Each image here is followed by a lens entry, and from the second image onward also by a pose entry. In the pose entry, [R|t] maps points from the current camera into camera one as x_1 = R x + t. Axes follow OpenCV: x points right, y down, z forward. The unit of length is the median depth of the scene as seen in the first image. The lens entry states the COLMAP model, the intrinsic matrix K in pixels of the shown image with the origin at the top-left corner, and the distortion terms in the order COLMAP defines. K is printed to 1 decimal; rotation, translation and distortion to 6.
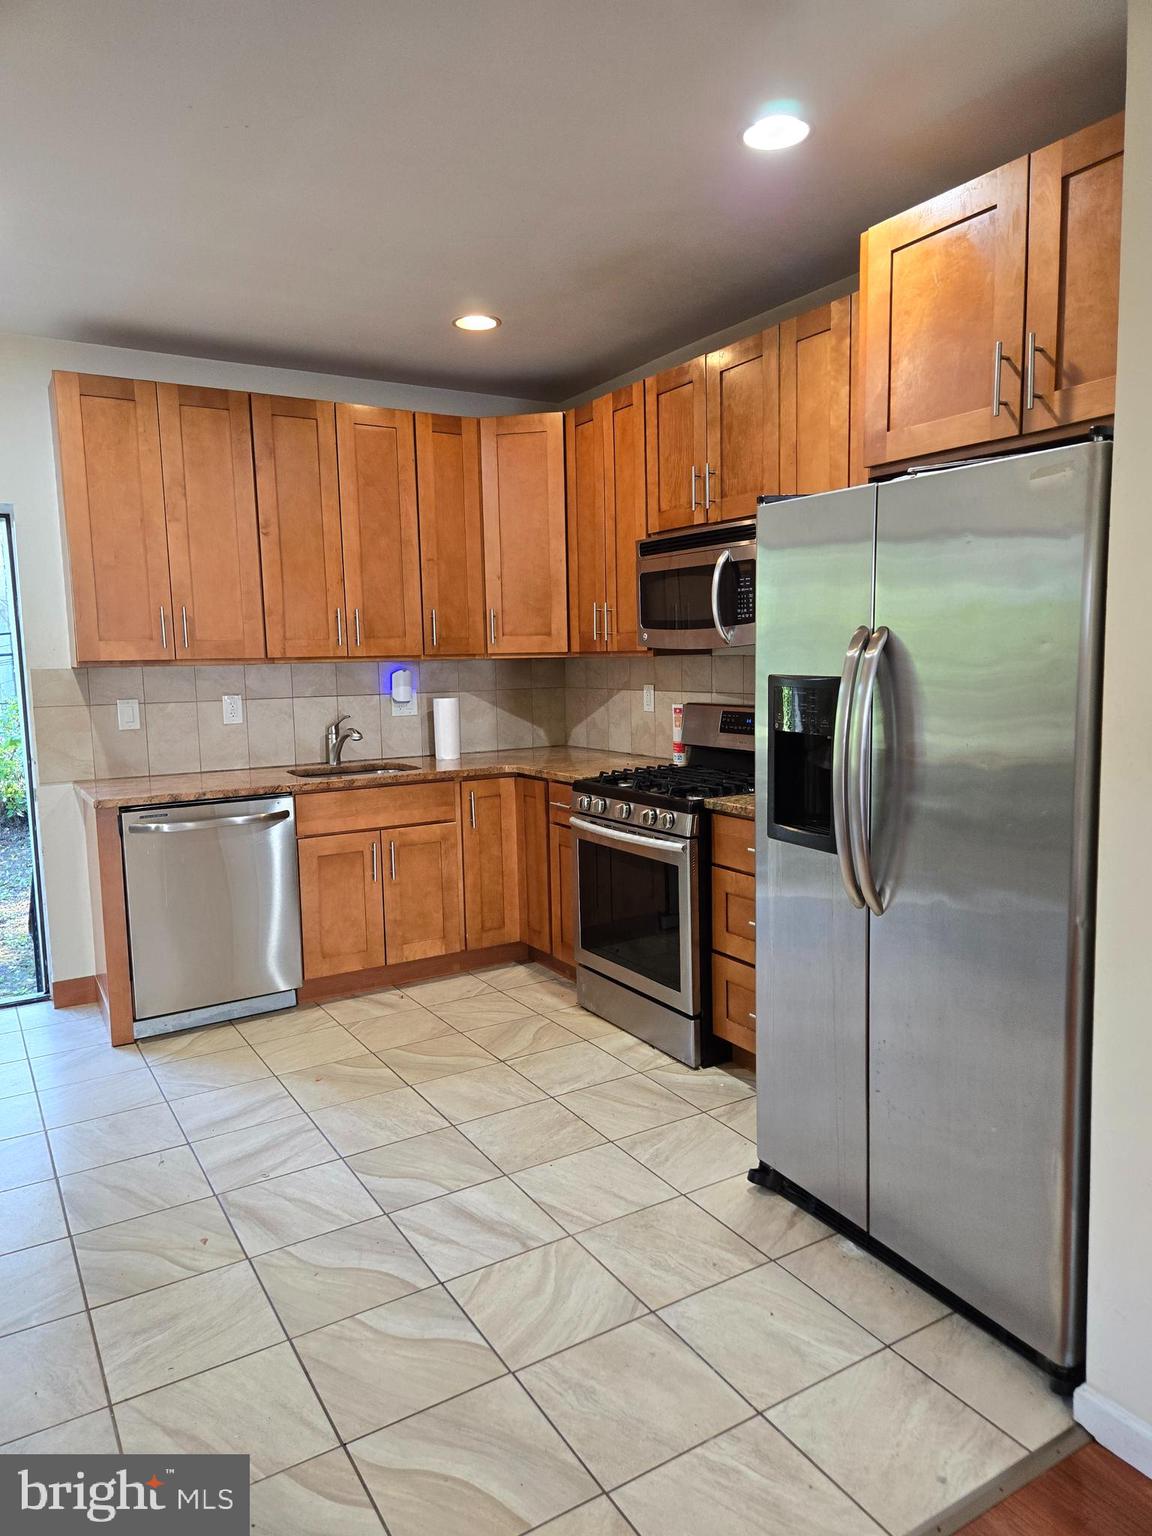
lens RADIAL K [[1029.8, 0, 583.8], [0, 1029.8, 772.8], [0, 0, 1]] dist [0.048666, -0.034767]
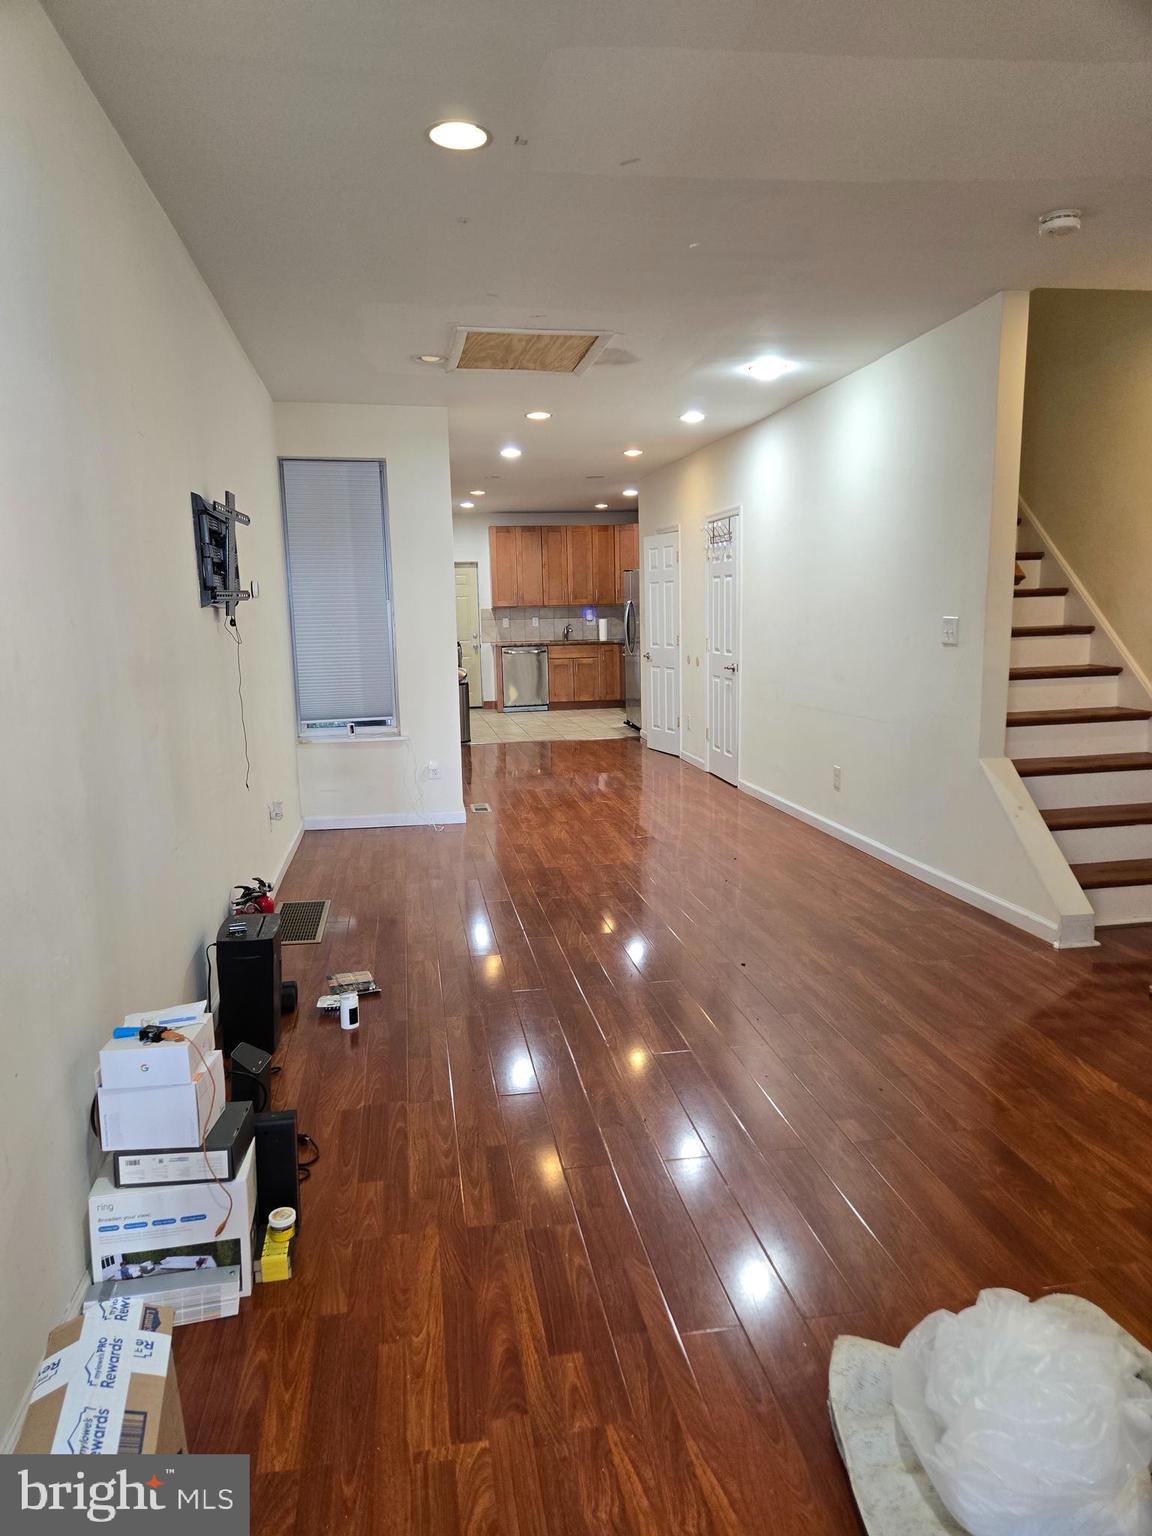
lens RADIAL K [[1029.8, 0, 571.4], [0, 1029.8, 772.9], [0, 0, 1]] dist [0.048666, -0.034767]
pose [[0.927709, 0.056246, -0.369042, 1.116938], [-0.041521, 0.997997, 0.047730, 0.287351], [0.370987, -0.028956, 0.928186, -2.229401]]
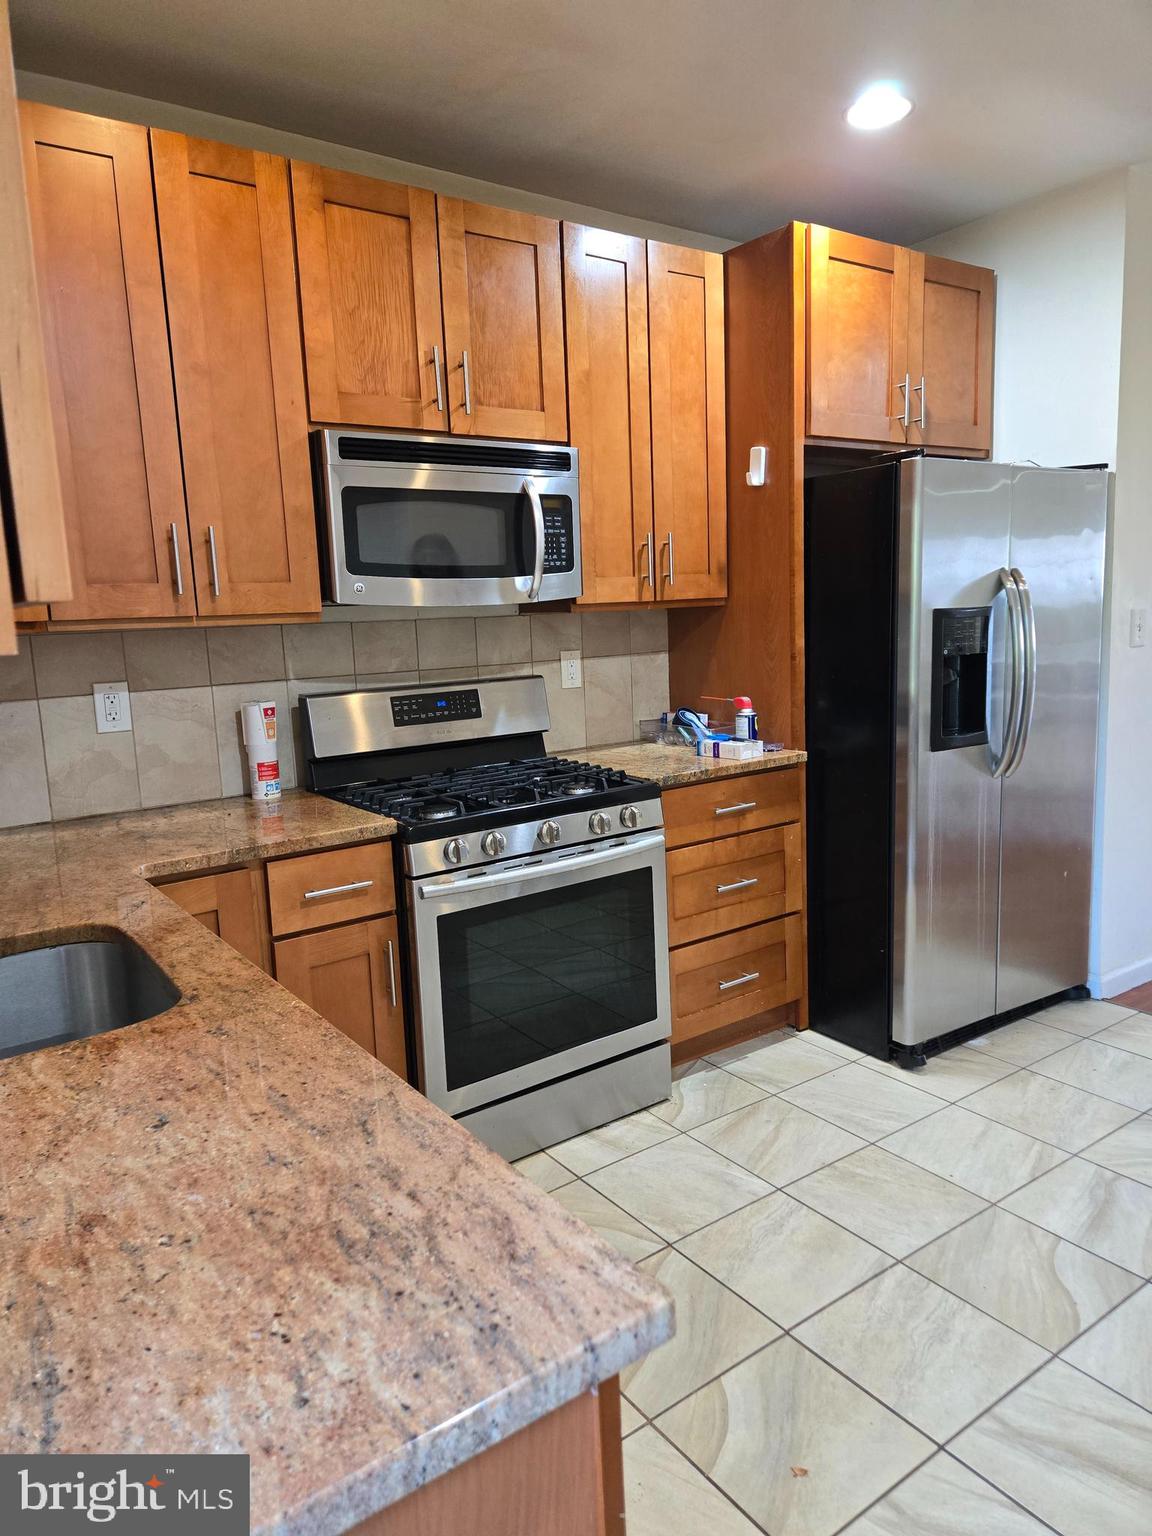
lens RADIAL K [[1029.8, 0, 569.8], [0, 1029.8, 760.8], [0, 0, 1]] dist [0.048666, -0.034767]
pose [[-0.068648, -0.124599, 0.989829, -0.630052], [0.161646, 0.977670, 0.134280, -0.099714], [-0.984458, 0.169220, -0.046975, 0.982686]]
